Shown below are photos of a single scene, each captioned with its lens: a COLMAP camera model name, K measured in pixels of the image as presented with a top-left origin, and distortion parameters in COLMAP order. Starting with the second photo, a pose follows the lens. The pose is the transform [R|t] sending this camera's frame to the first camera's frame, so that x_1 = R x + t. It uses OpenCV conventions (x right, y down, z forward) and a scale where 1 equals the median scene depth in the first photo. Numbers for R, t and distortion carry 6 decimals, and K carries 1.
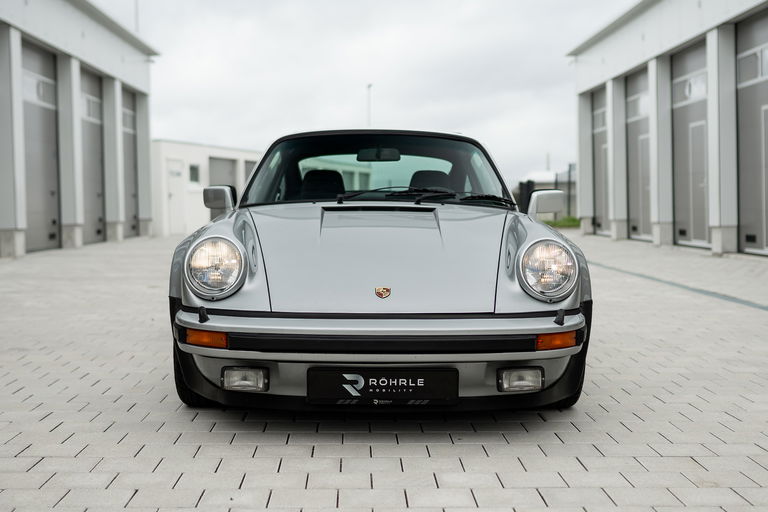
lens RADIAL K [[994.1, 0, 384.0], [0, 994.1, 256.0], [0, 0, 1]] dist [-0.014983, -0.030714]
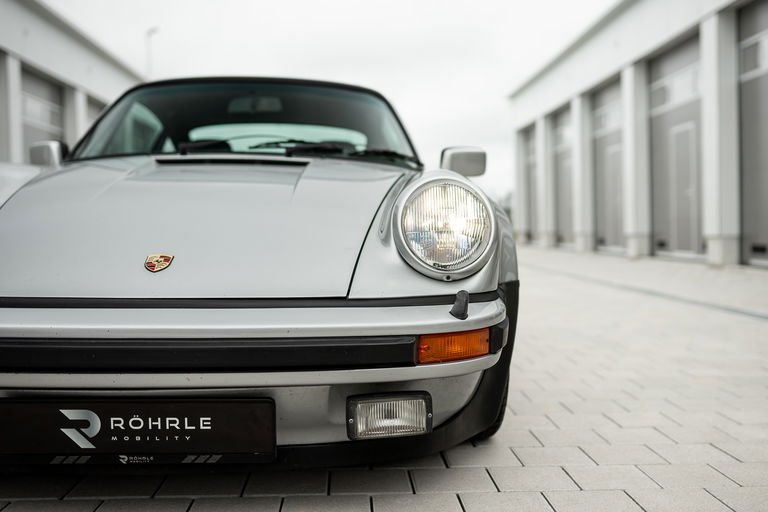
lens RADIAL K [[751.8, 0, 384.0], [0, 751.8, 256.0], [0, 0, 1]] dist [-0.017179, 0.000375]
pose [[0.999830, -0.000151, 0.018423, 0.123183], [0.000415, 0.999898, -0.014286, 0.038794], [-0.018419, 0.014291, 0.999728, 0.558670]]
